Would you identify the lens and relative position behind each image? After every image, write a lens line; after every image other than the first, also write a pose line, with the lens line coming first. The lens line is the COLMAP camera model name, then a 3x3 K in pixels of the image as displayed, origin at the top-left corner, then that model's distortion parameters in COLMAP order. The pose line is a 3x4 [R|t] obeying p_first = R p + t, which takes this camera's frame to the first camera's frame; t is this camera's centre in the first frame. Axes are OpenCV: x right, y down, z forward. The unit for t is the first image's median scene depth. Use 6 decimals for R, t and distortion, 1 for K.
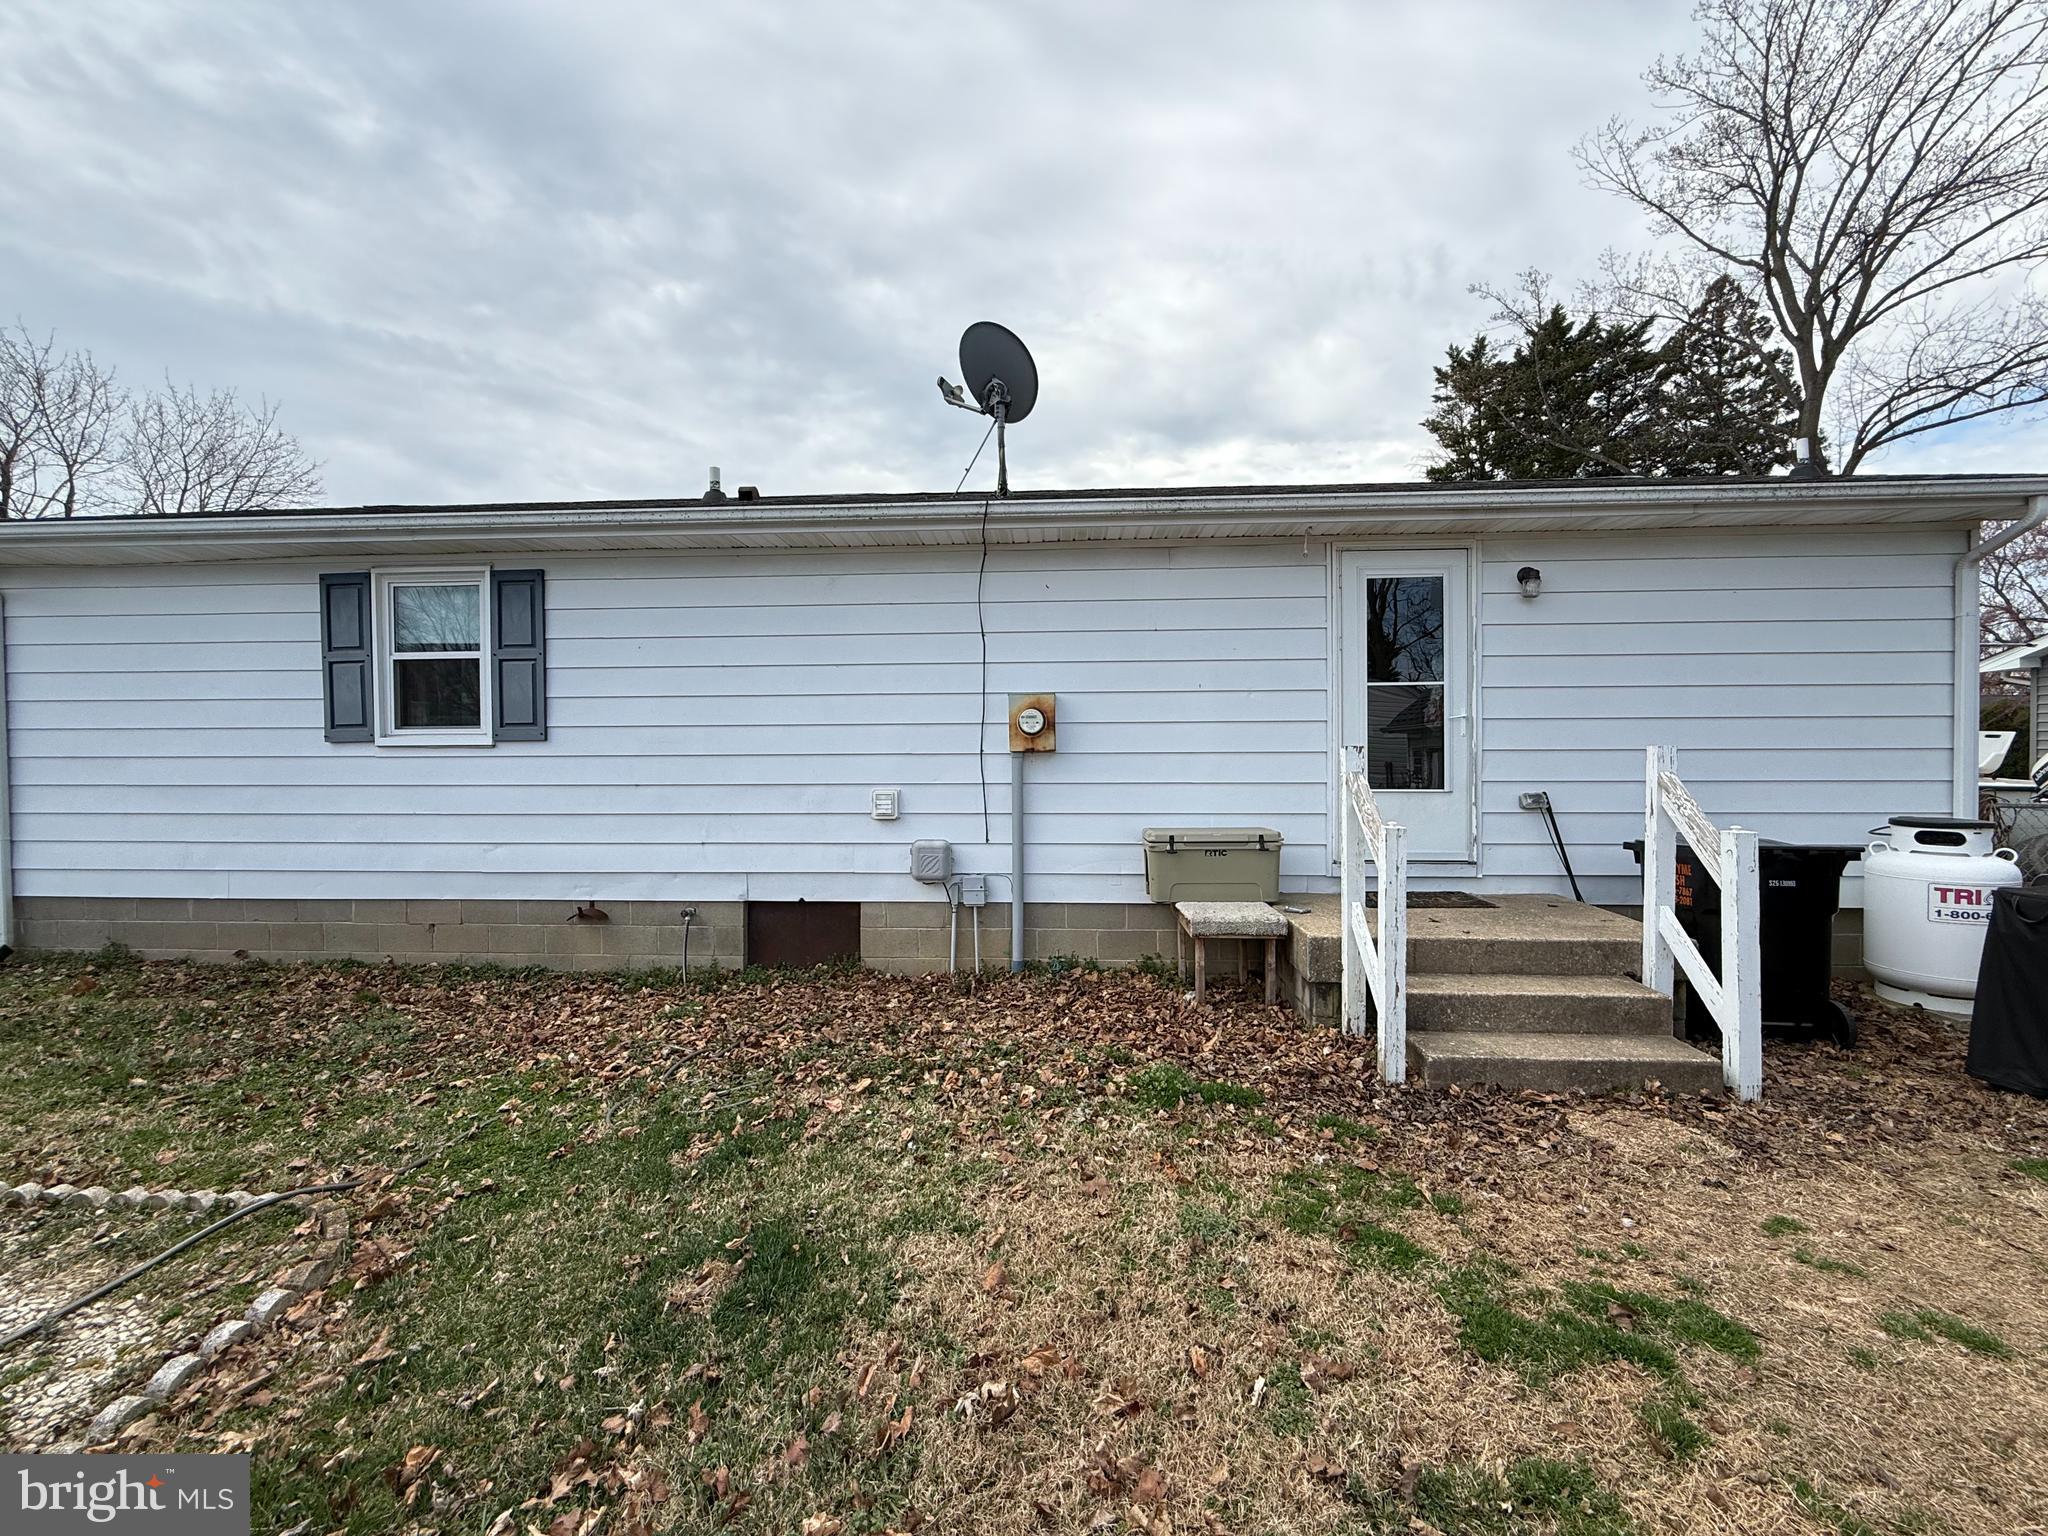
lens RADIAL K [[815.6, 0, 1024.0], [0, 815.6, 768.0], [0, 0, 1]] dist [0.002012, -0.000207]
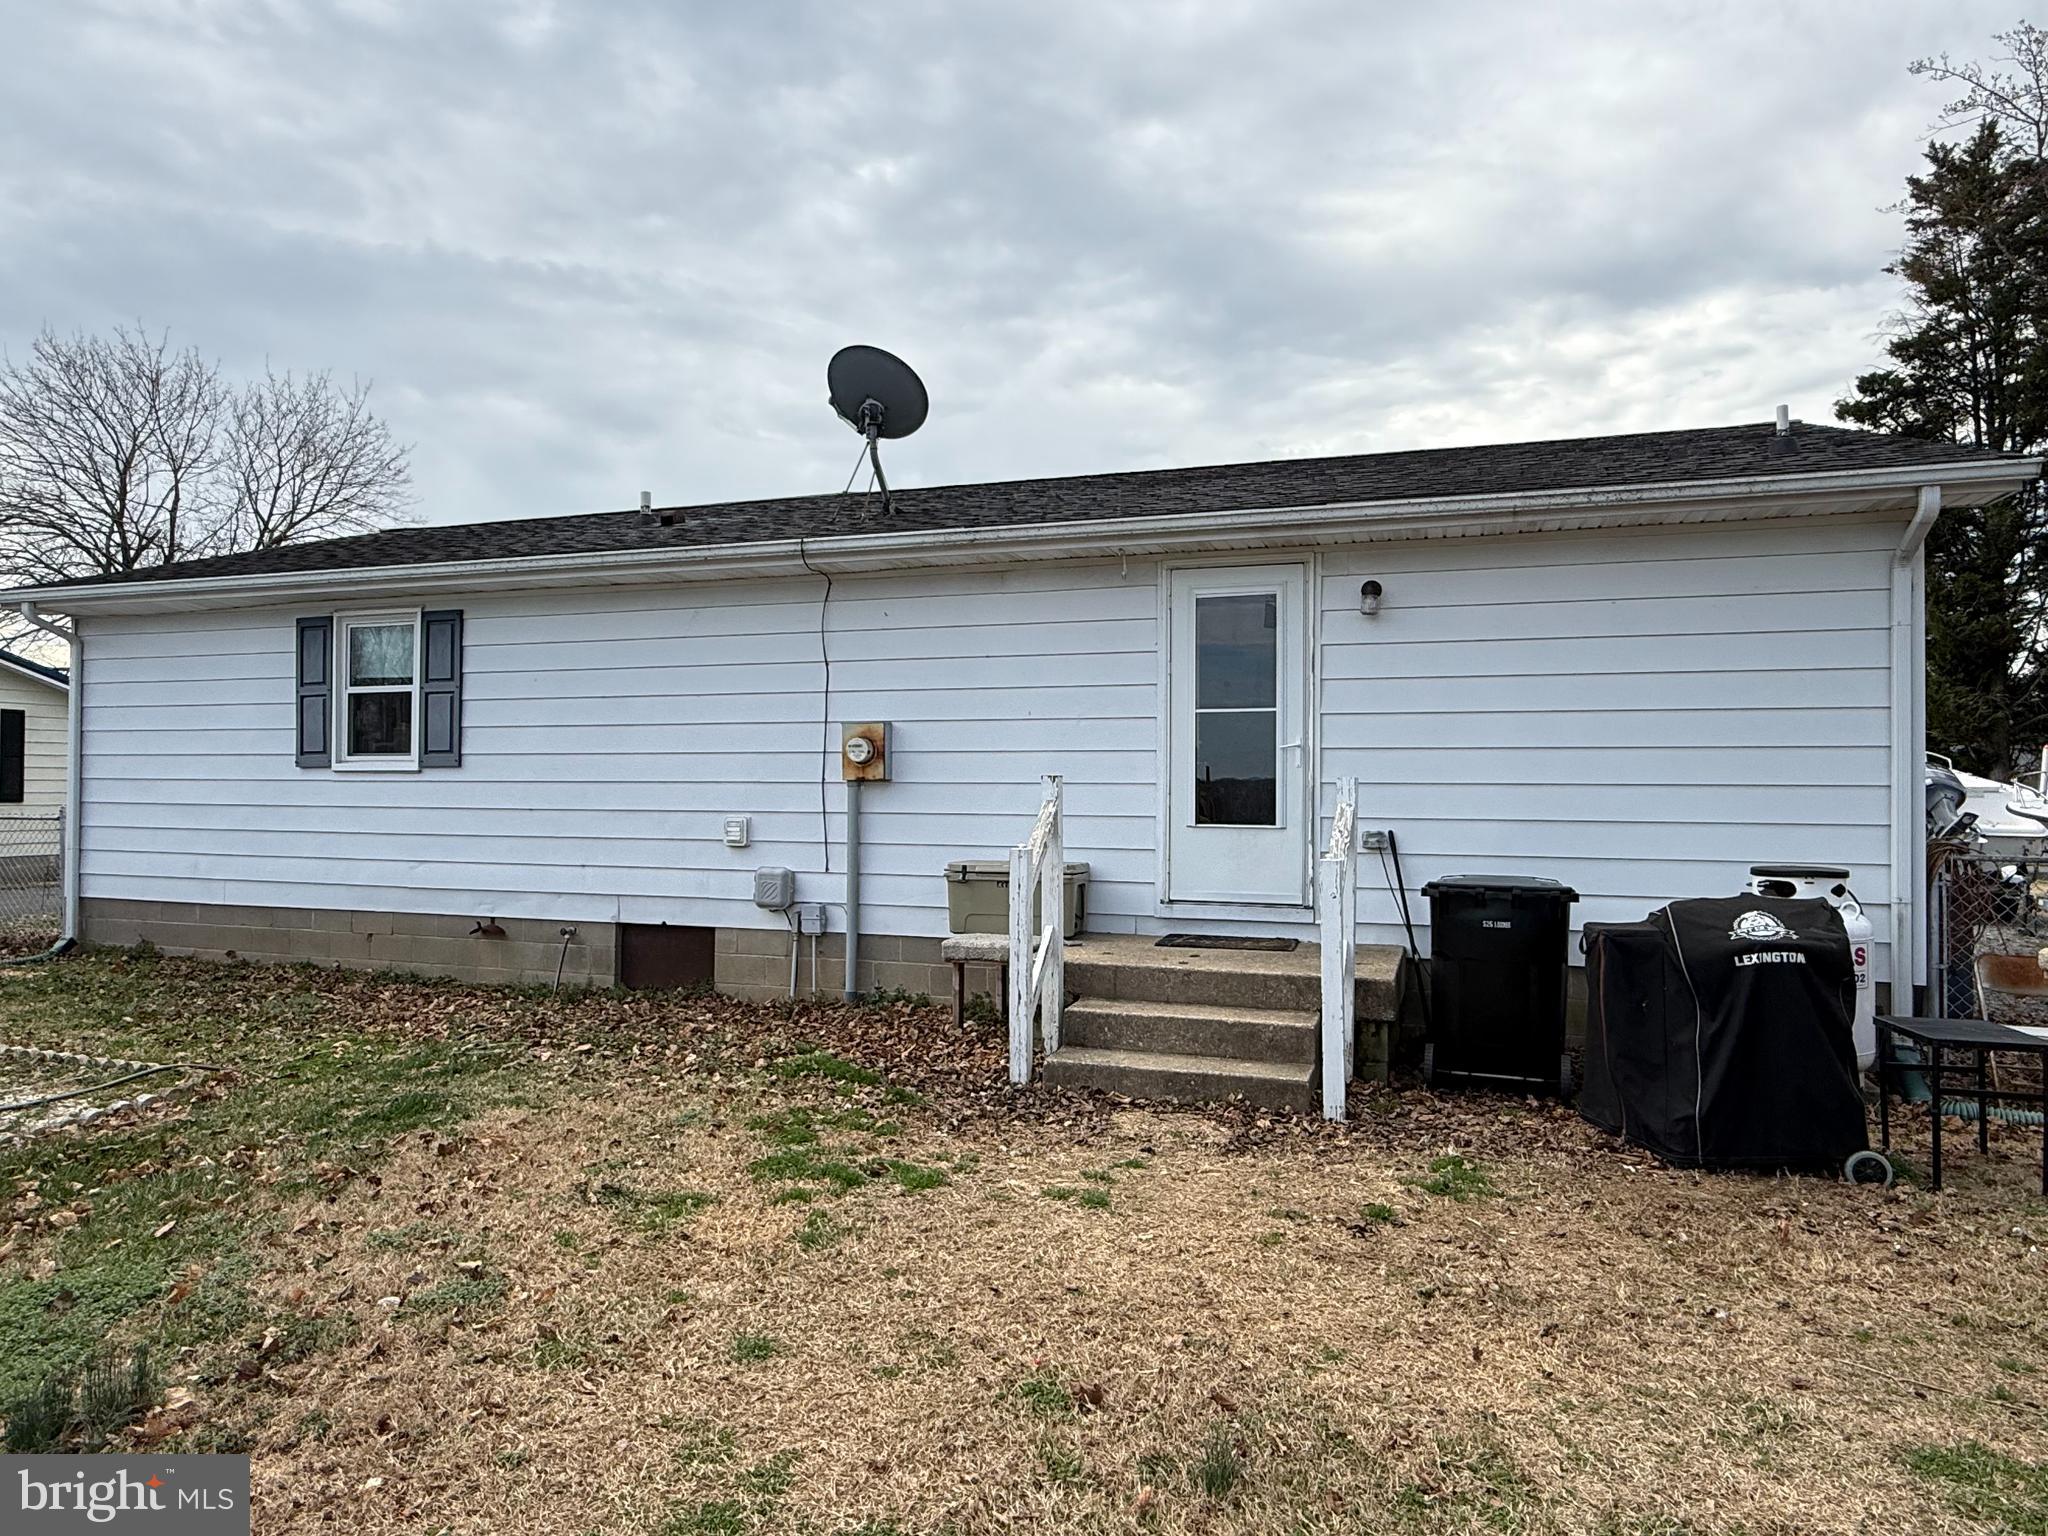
lens RADIAL K [[1232.7, 0, 1024.0], [0, 1232.7, 768.0], [0, 0, 1]] dist [0.000907, 0.002752]
pose [[0.965179, 0.005558, -0.261532, 0.566556], [-0.015289, 0.999264, -0.035191, 0.014124], [0.261144, 0.037964, 0.964553, -0.383646]]
